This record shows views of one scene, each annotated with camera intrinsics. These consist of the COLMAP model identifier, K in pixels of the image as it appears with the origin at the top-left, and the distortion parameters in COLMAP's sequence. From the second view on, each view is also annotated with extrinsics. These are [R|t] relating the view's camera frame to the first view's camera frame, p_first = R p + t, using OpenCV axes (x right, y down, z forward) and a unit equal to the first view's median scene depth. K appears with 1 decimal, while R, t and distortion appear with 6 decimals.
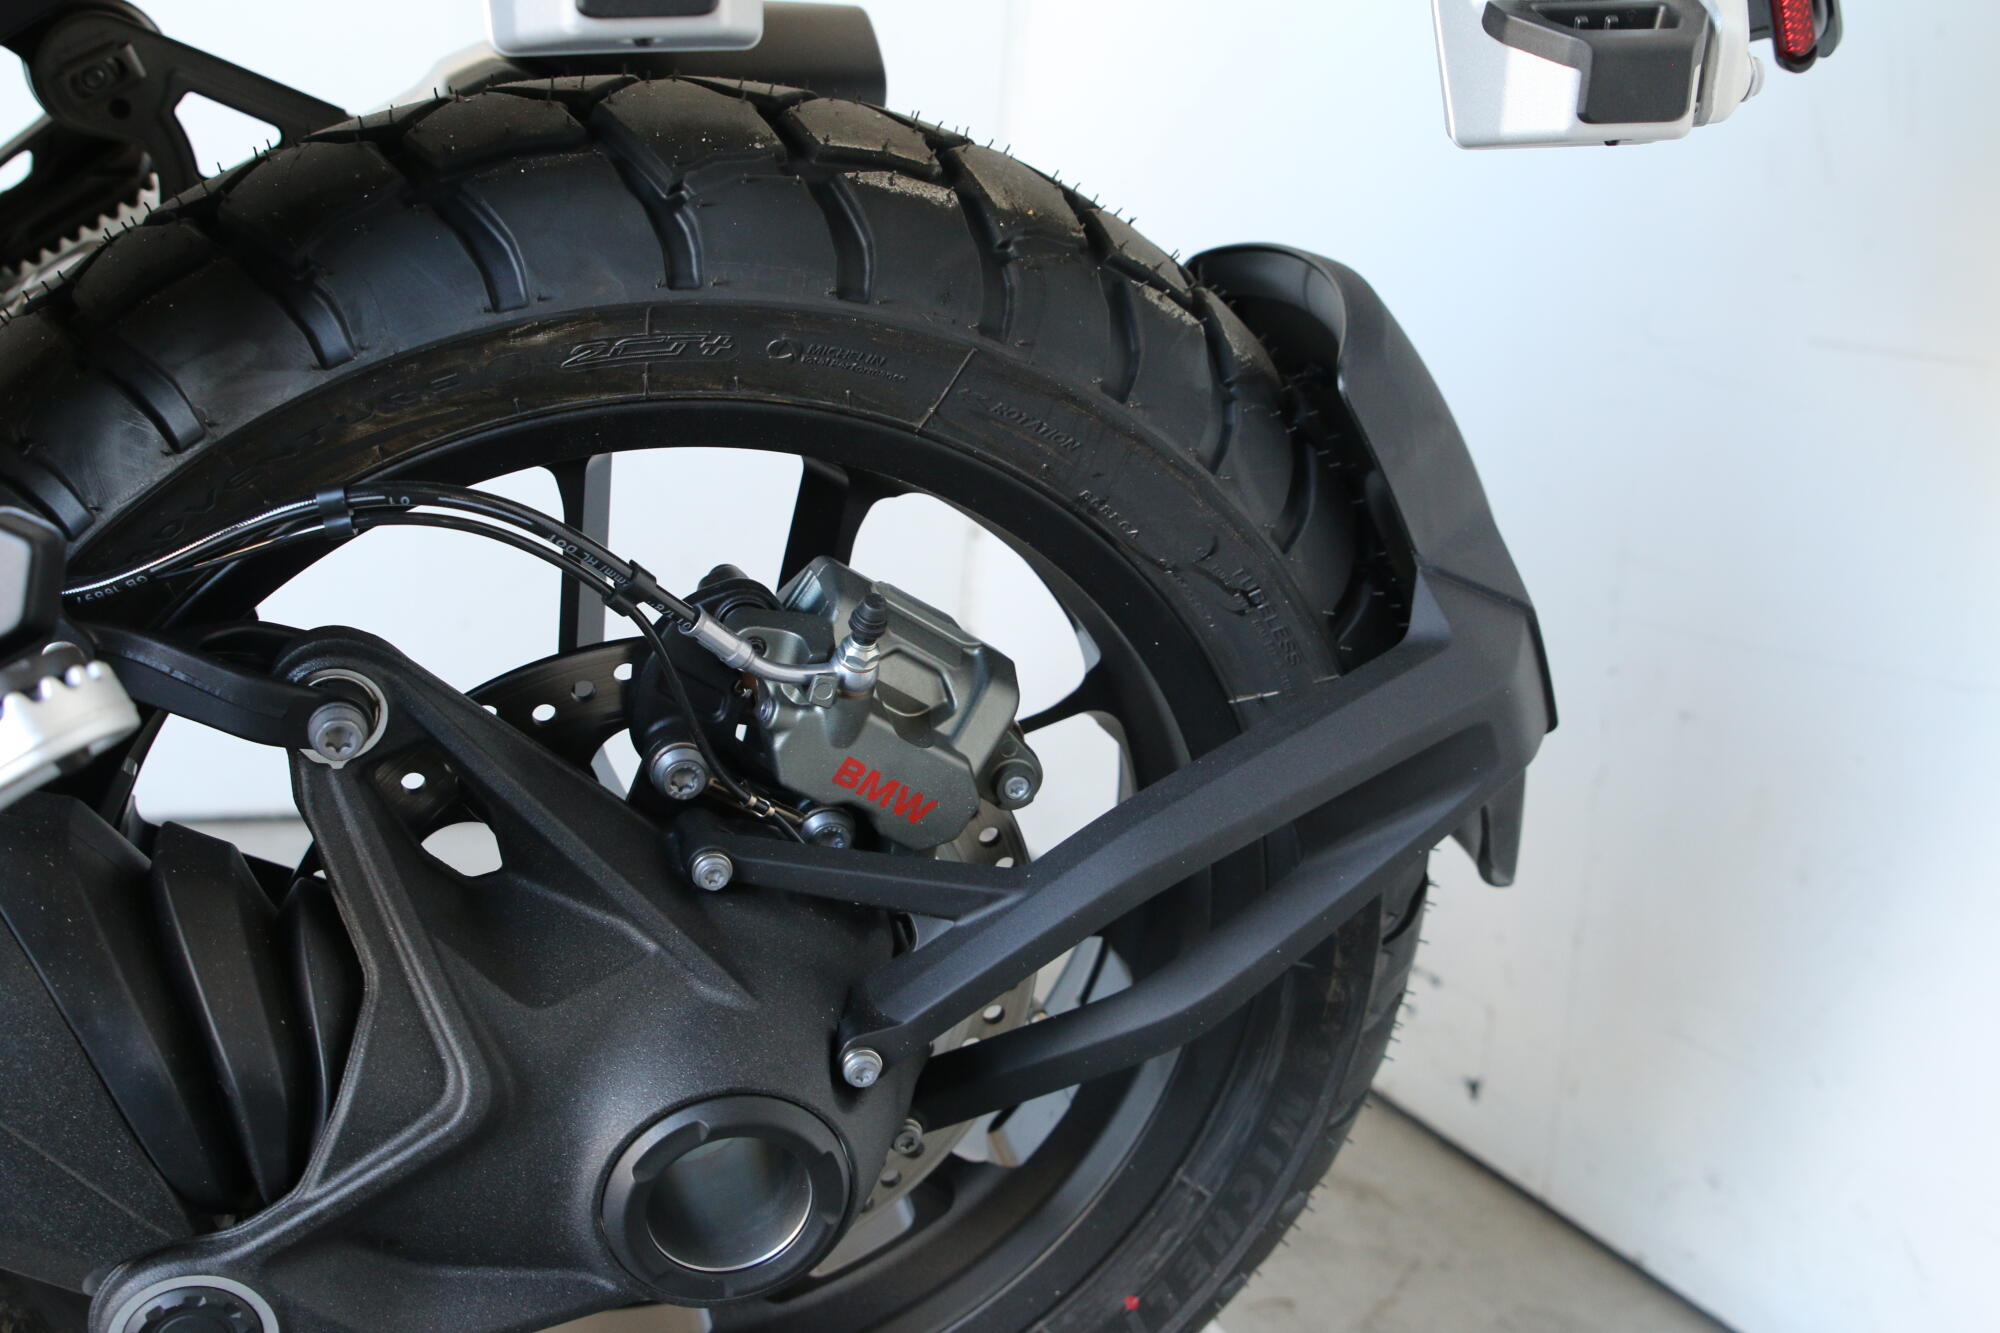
lens RADIAL K [[2477.7, 0, 990.2], [0, 2477.7, 646.4], [0, 0, 1]] dist [-0.110809, 0.104154]
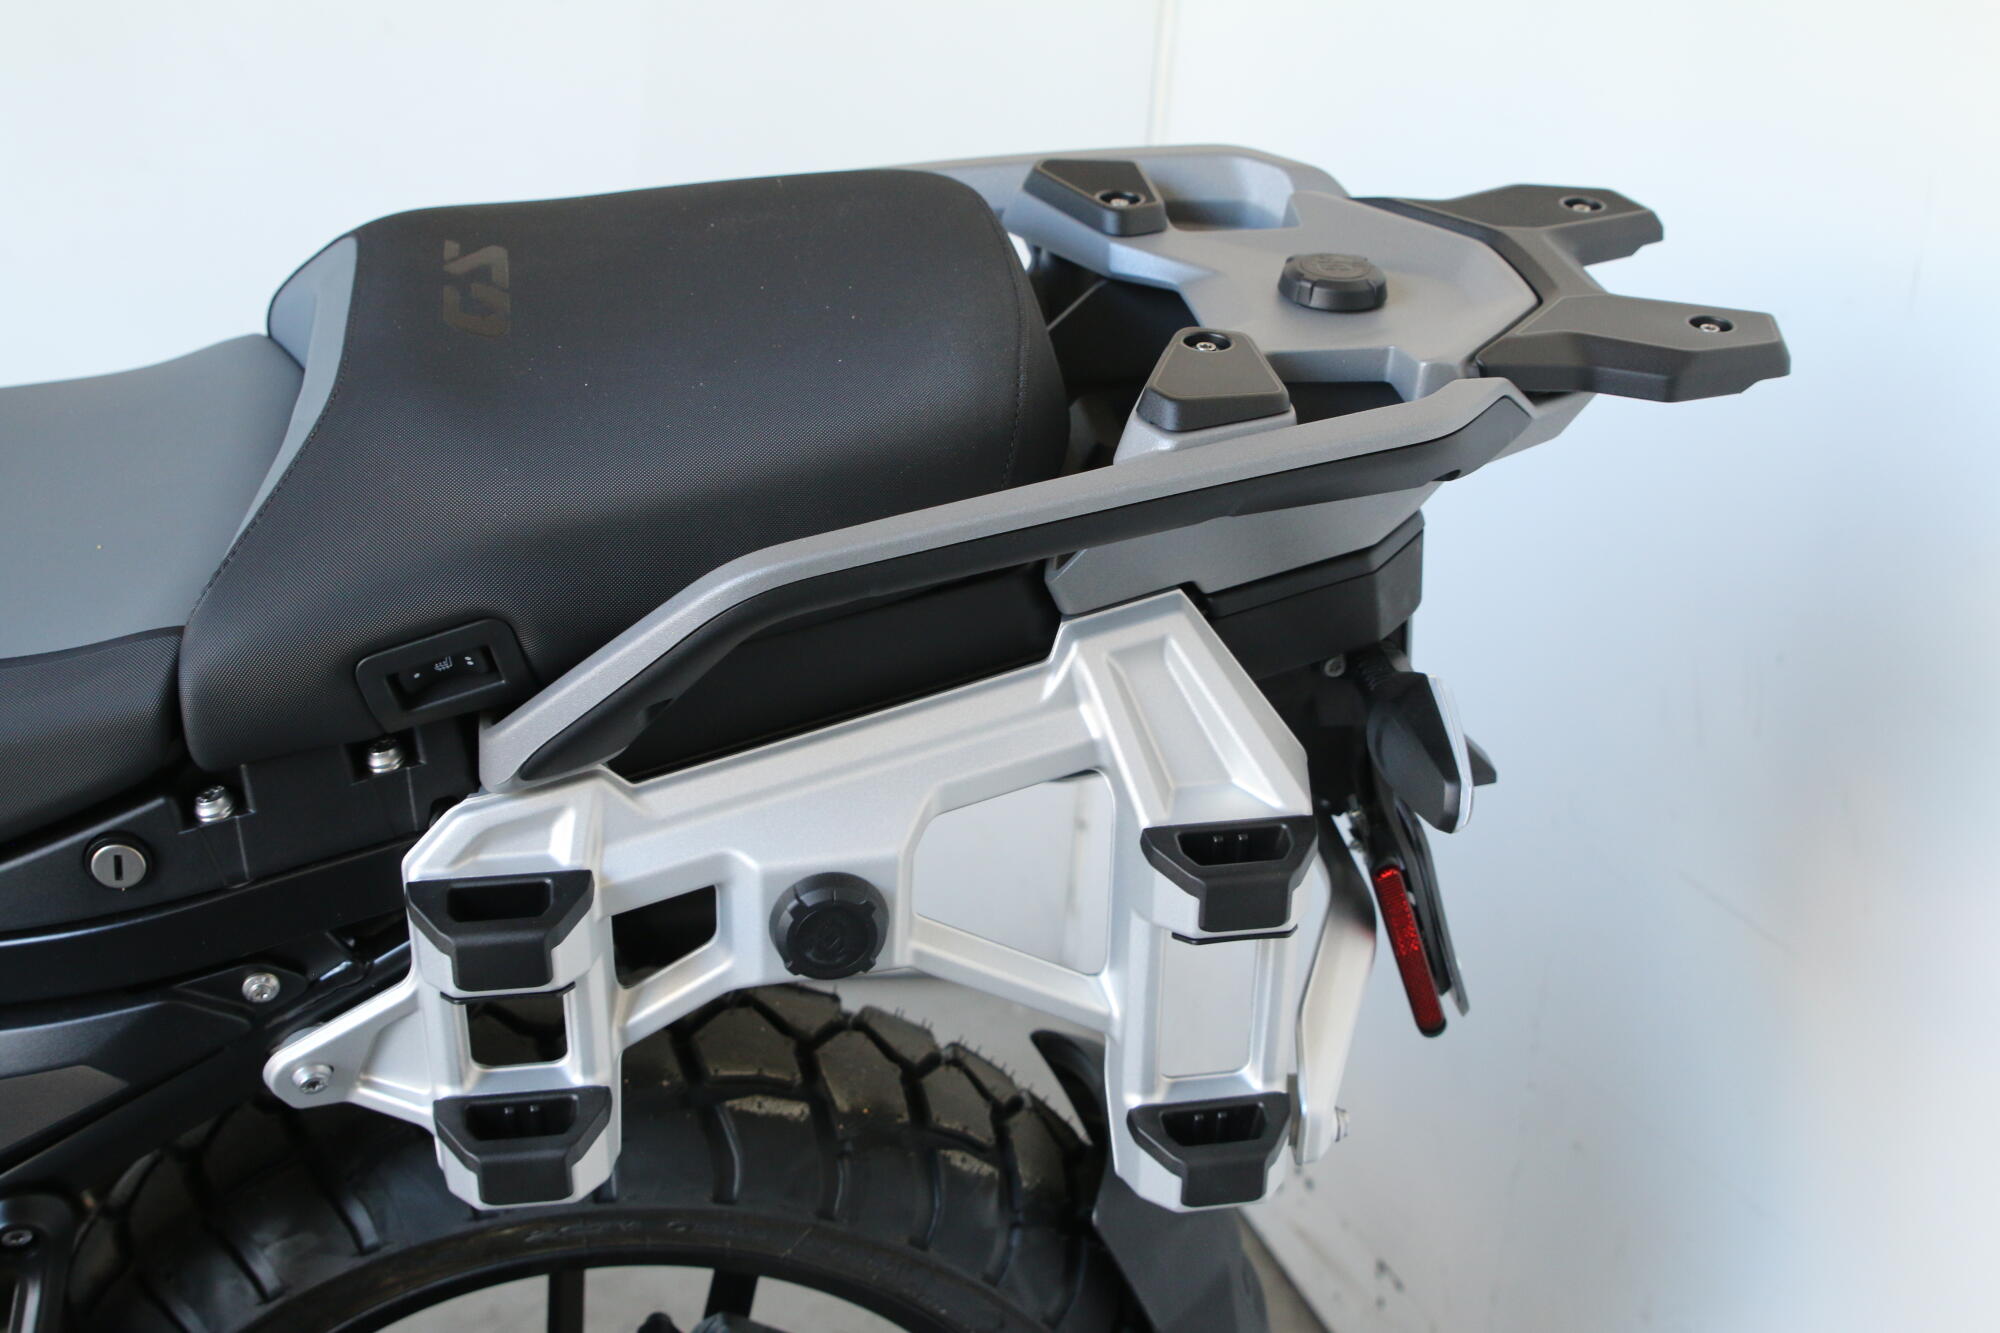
lens RADIAL K [[2477.7, 0, 990.2], [0, 2477.7, 646.4], [0, 0, 1]] dist [-0.110809, 0.104154]
pose [[0.993468, 0.038362, -0.107471, 0.232467], [-0.031715, 0.997516, 0.062895, -0.541830], [0.109617, -0.059076, 0.992217, -0.374837]]
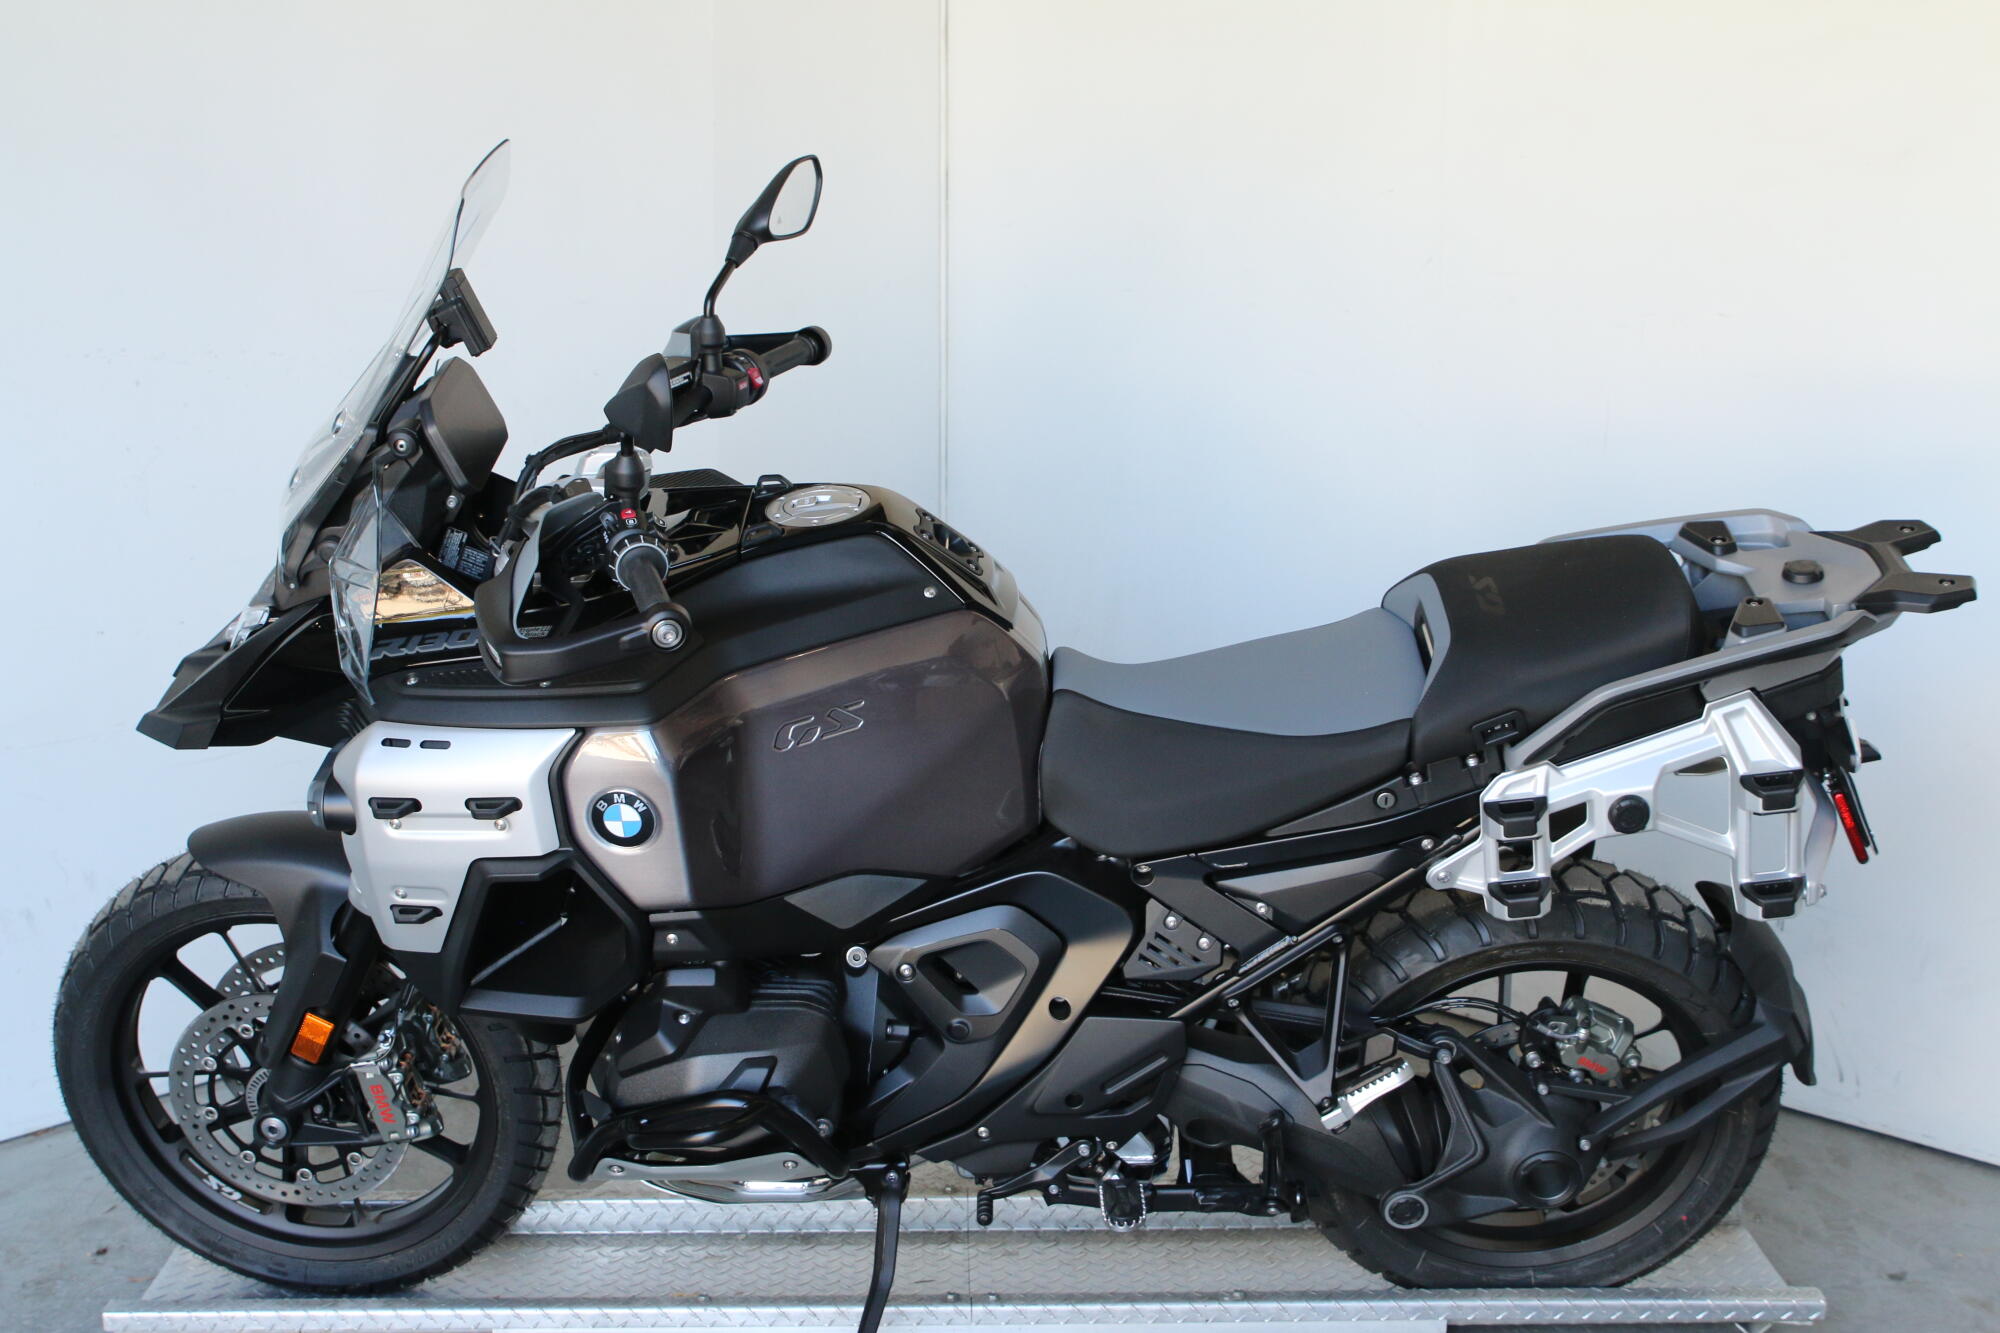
lens RADIAL K [[2477.7, 0, 990.2], [0, 2477.7, 646.4], [0, 0, 1]] dist [-0.110809, 0.104154]
pose [[0.944327, -0.016076, -0.328616, 0.314732], [0.022803, 0.999602, 0.016626, -0.634280], [0.328217, -0.023194, 0.944317, -2.639901]]
